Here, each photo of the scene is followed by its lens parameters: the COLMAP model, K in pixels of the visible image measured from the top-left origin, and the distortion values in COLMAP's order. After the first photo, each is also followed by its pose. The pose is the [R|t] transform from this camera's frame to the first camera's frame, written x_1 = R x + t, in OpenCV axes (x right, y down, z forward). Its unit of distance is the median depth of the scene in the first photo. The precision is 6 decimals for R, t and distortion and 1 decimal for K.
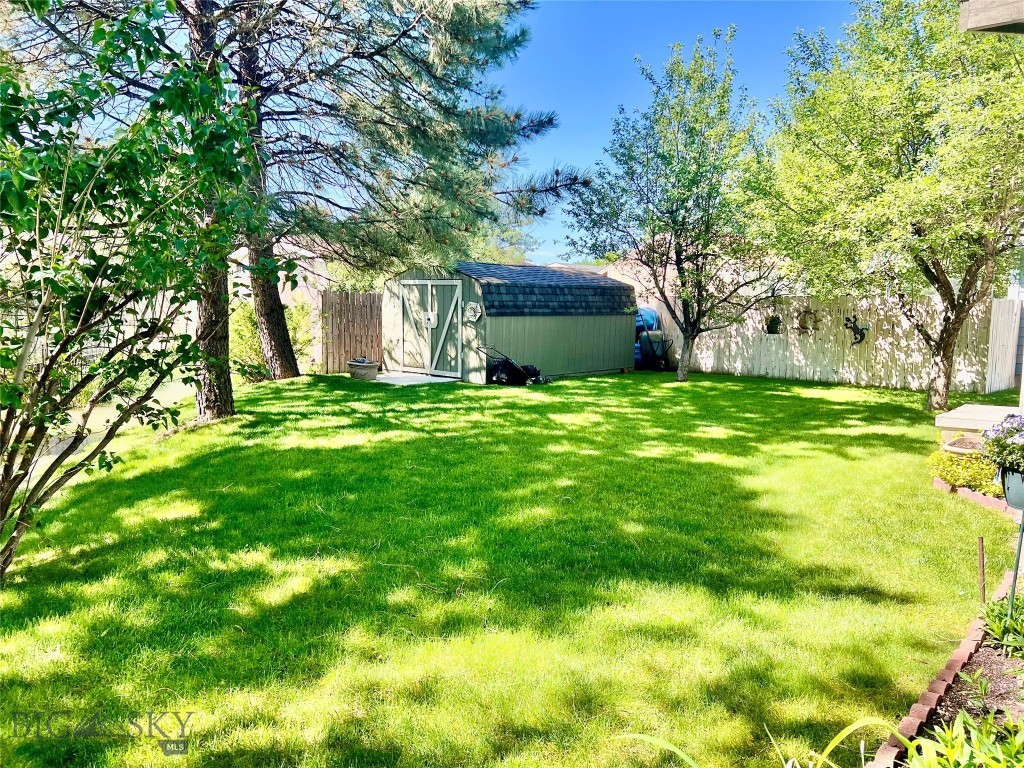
lens RADIAL K [[774.6, 0, 512.0], [0, 774.6, 384.0], [0, 0, 1]] dist [0.106366, -0.138629]
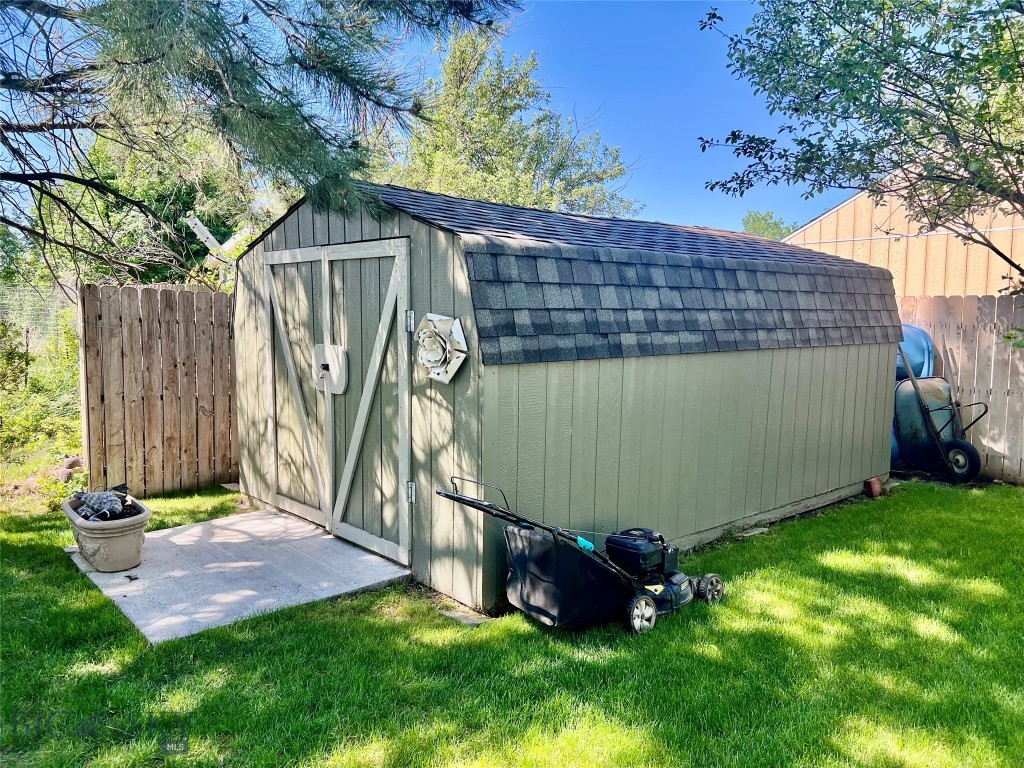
lens RADIAL K [[774.6, 0, 512.0], [0, 774.6, 384.0], [0, 0, 1]] dist [0.106366, -0.138629]
pose [[0.995878, -0.000910, -0.090697, 0.000866], [-0.000604, 0.999861, -0.016663, -0.071405], [0.090699, 0.016649, 0.995739, 0.681794]]
